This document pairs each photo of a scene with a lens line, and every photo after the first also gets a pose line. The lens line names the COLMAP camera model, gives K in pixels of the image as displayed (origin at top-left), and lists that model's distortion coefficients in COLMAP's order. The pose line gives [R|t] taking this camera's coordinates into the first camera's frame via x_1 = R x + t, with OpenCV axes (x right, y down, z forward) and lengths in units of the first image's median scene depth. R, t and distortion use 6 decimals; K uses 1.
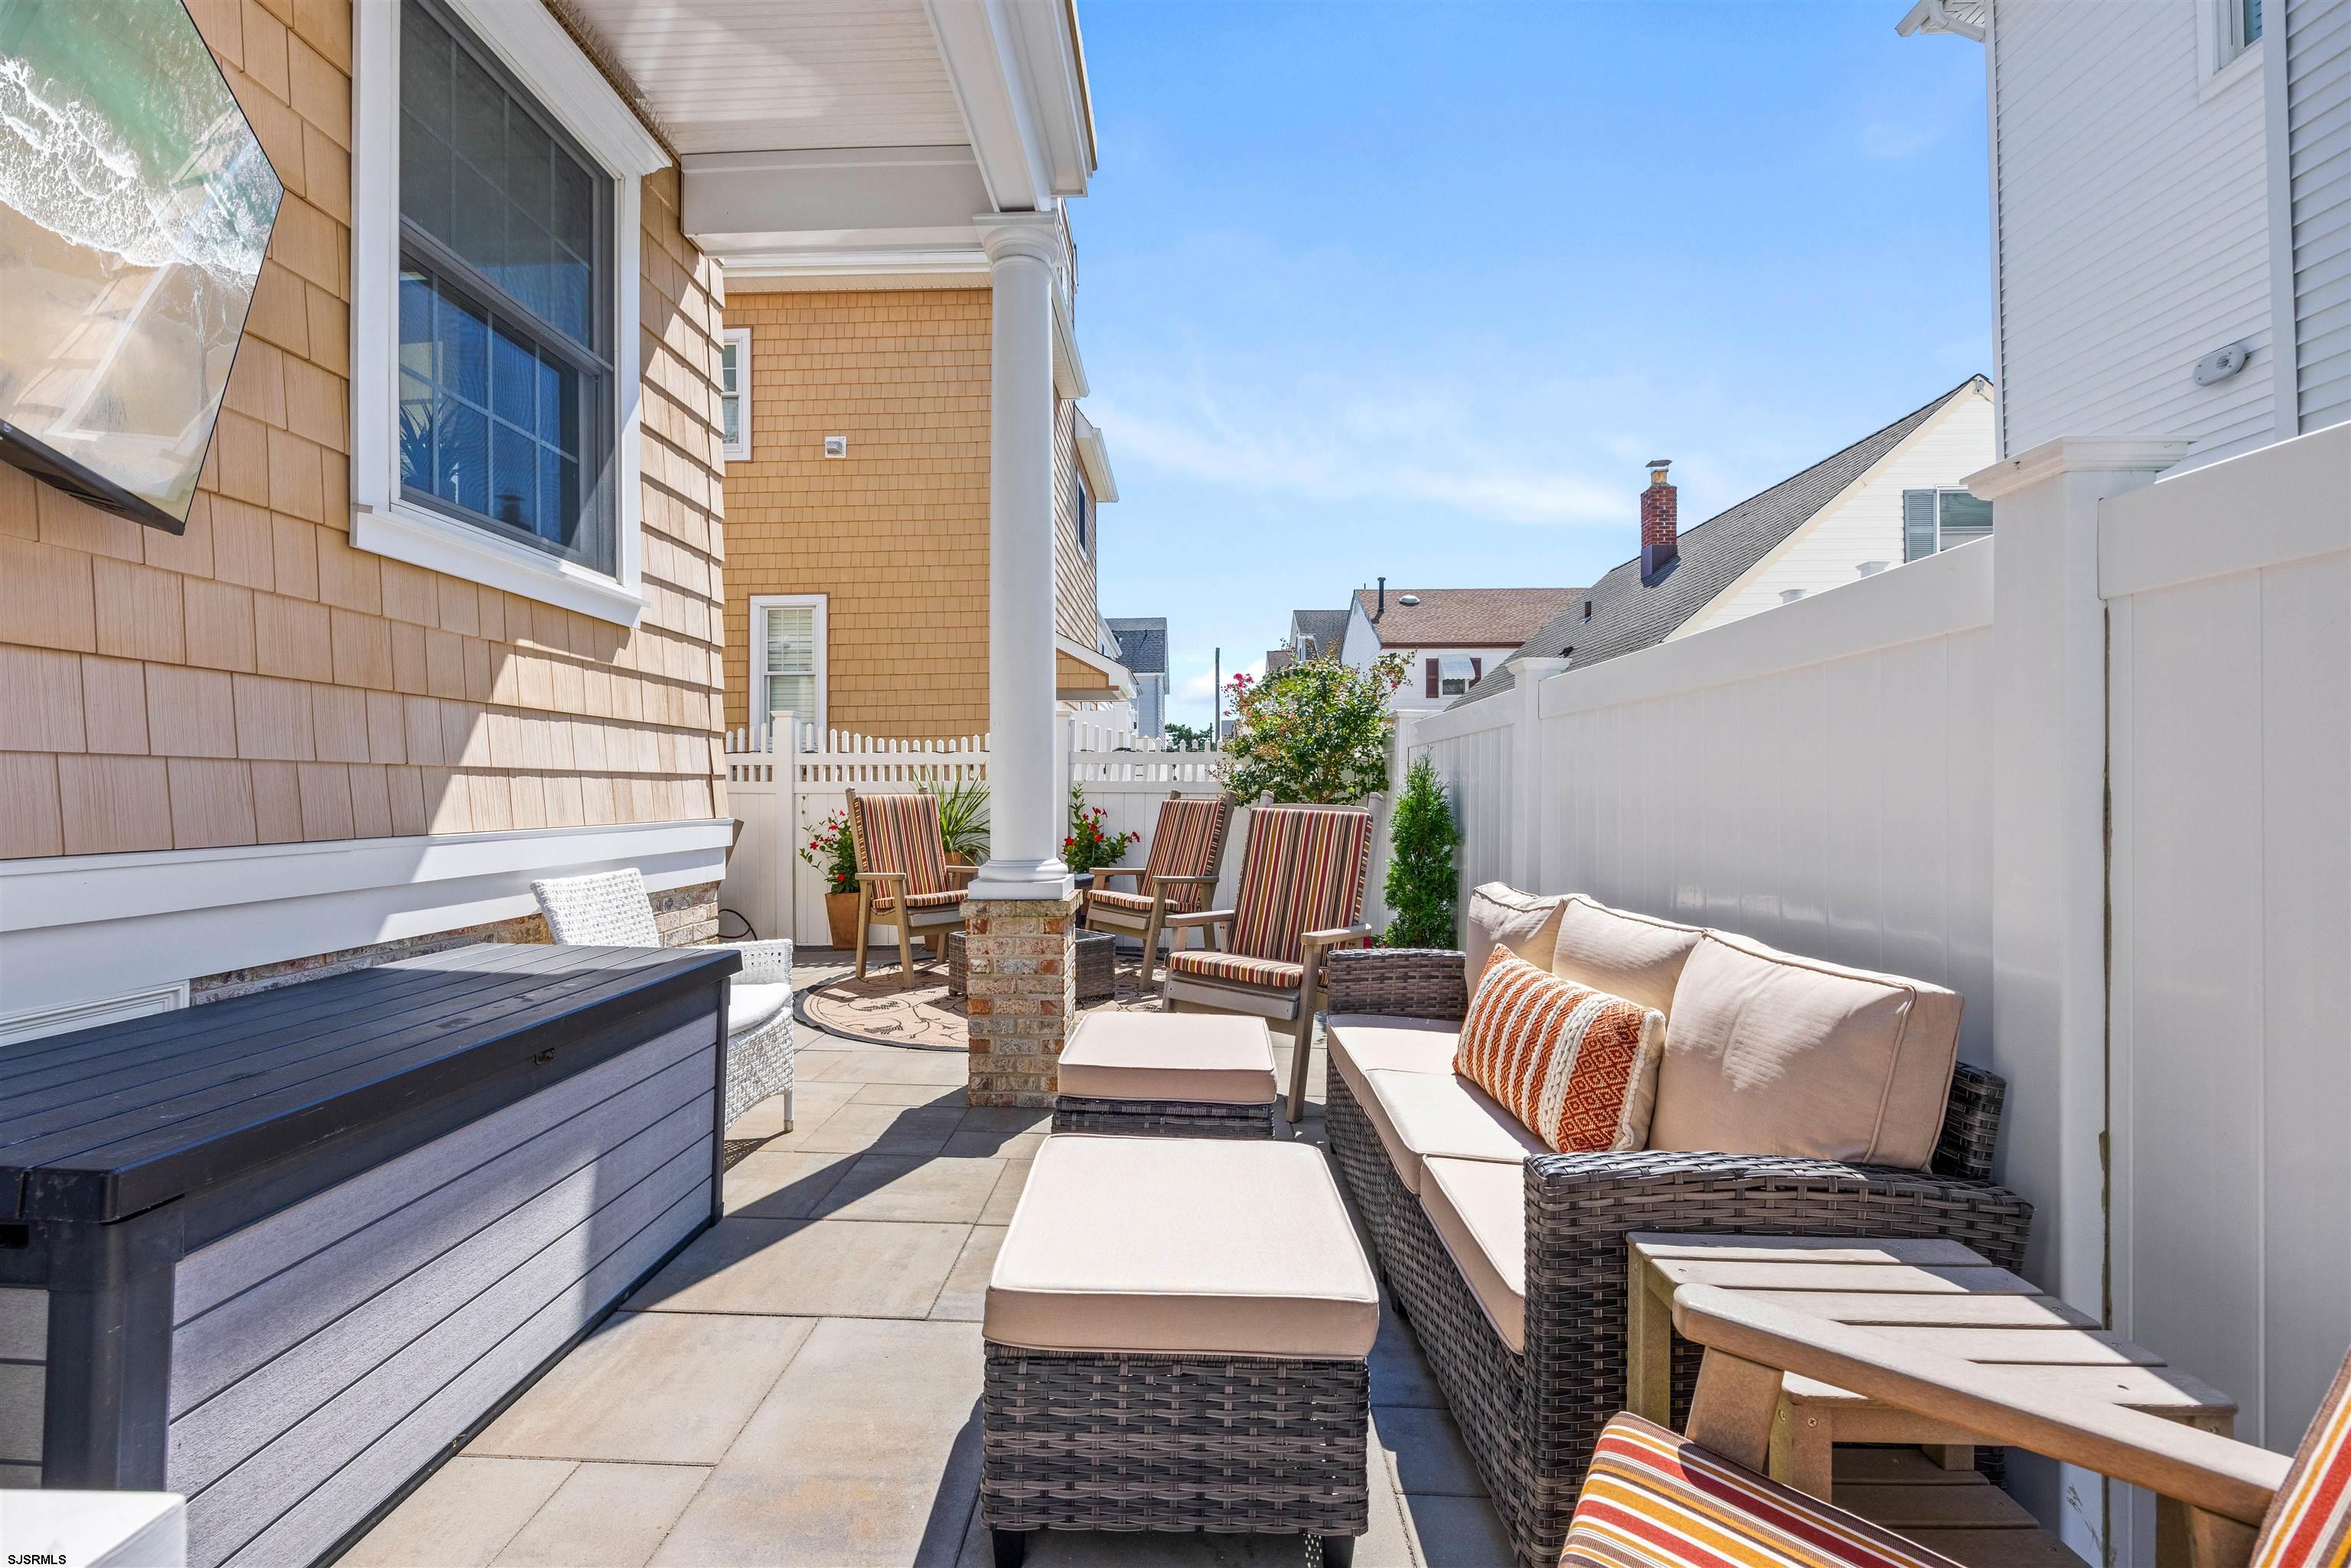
lens RADIAL K [[935.9, 0, 1175.5], [0, 935.9, 784.0], [0, 0, 1]] dist [-0.000425, 0.000049]
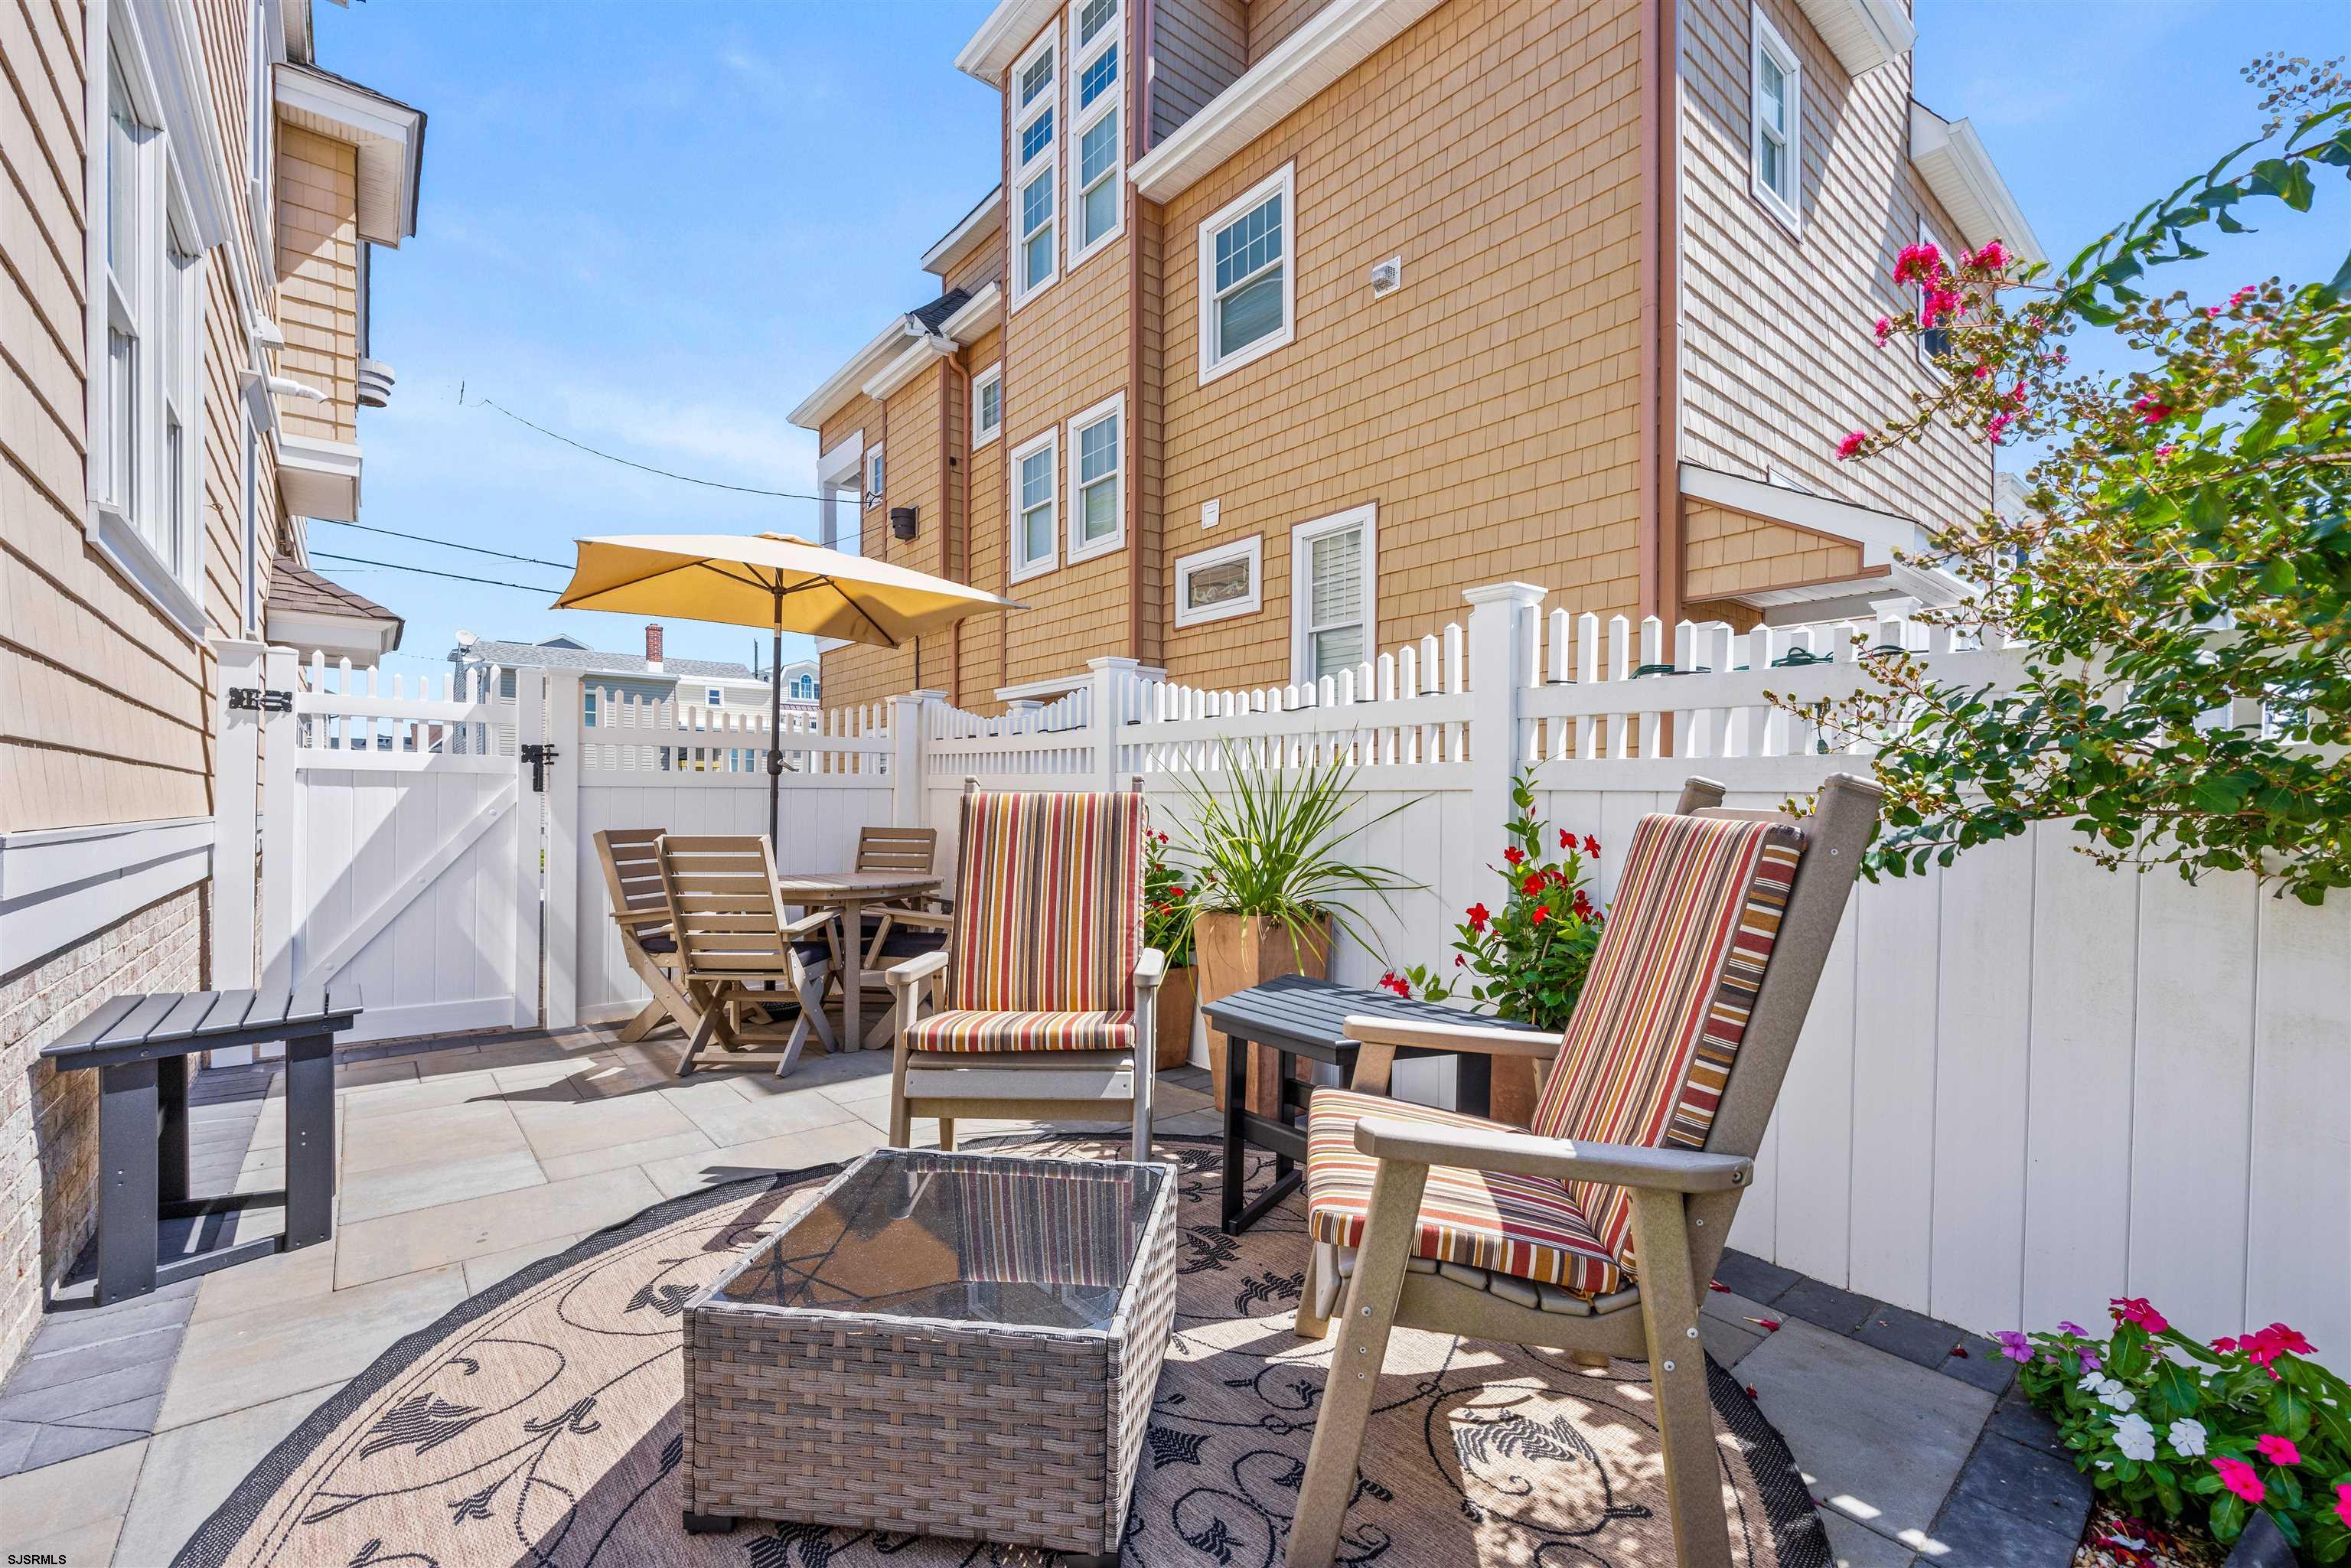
lens RADIAL K [[992.8, 0, 1190.2], [0, 992.8, 804.7], [0, 0, 1]] dist [0.000094, 0.000426]
pose [[0.665729, 0.010428, -0.746121, 0.074546], [-0.001897, 0.999923, 0.012282, 0.006920], [0.746191, -0.006761, 0.665697, 0.422458]]
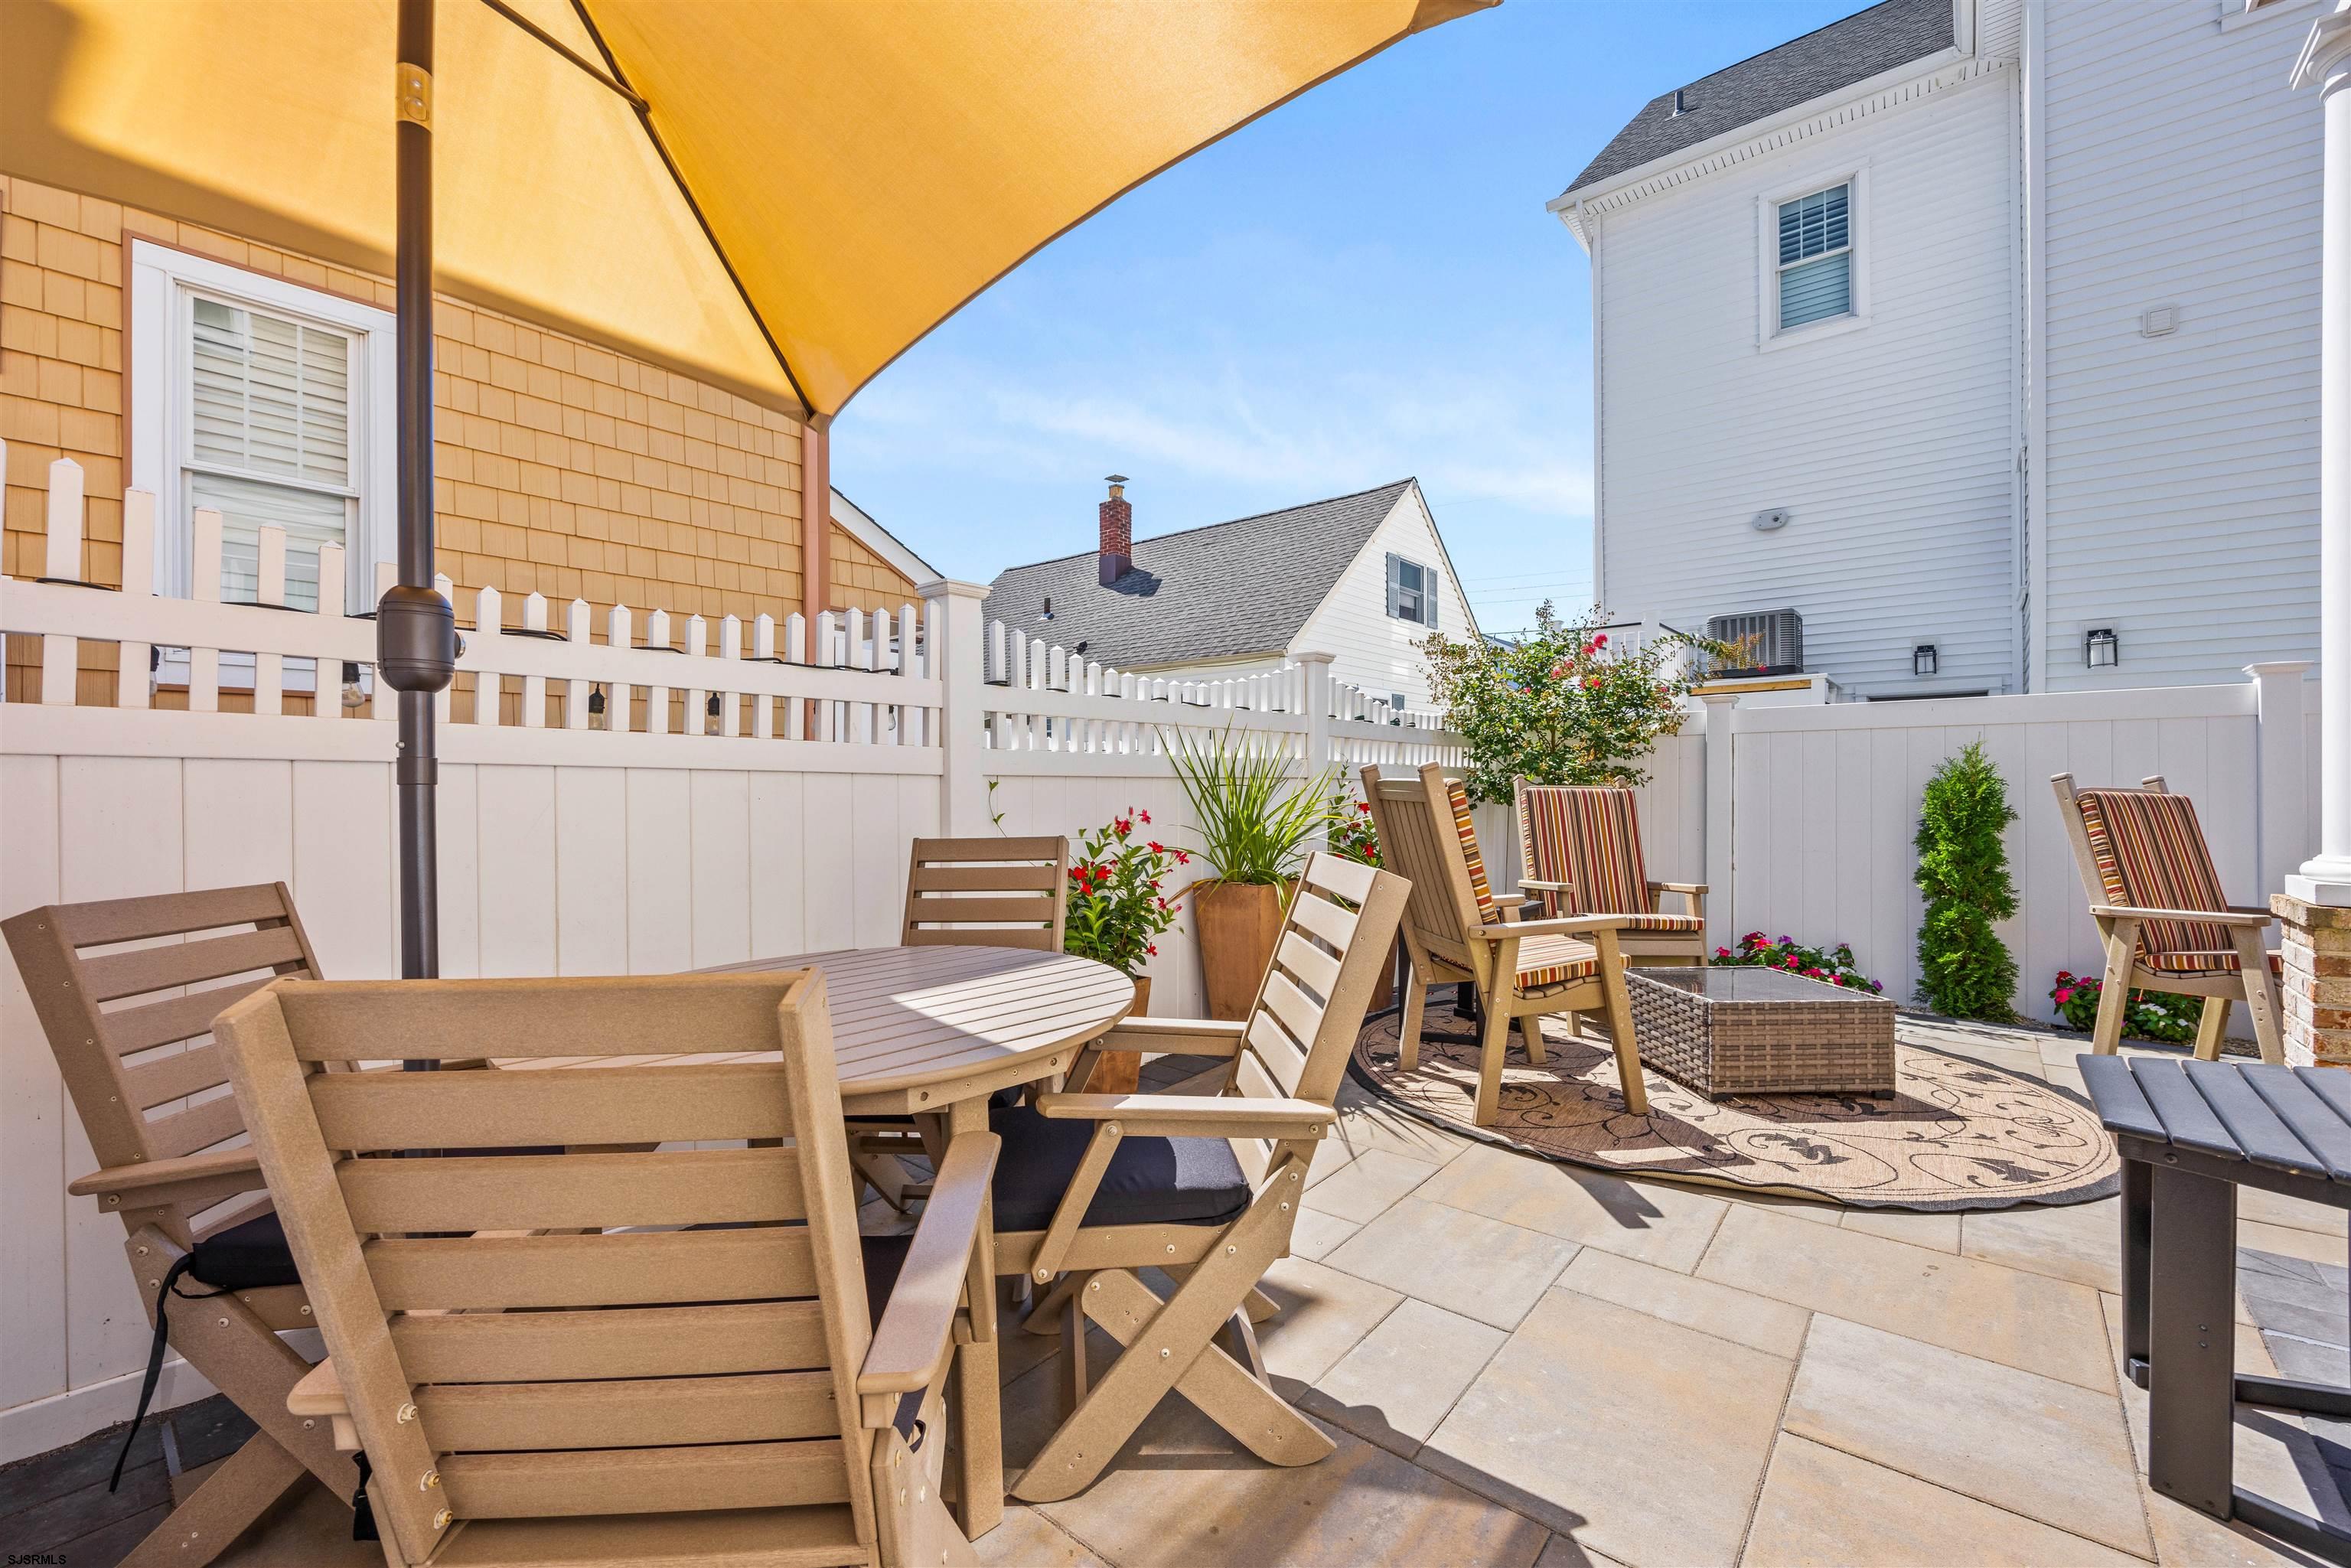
lens RADIAL K [[950.7, 0, 1180.8], [0, 950.7, 774.3], [0, 0, 1]] dist [-0.002018, 0.000302]
pose [[0.618703, 0.006942, 0.785594, -0.487618], [0.000139, 0.999960, -0.008946, 0.009366], [-0.785625, 0.005644, 0.618677, 0.454051]]
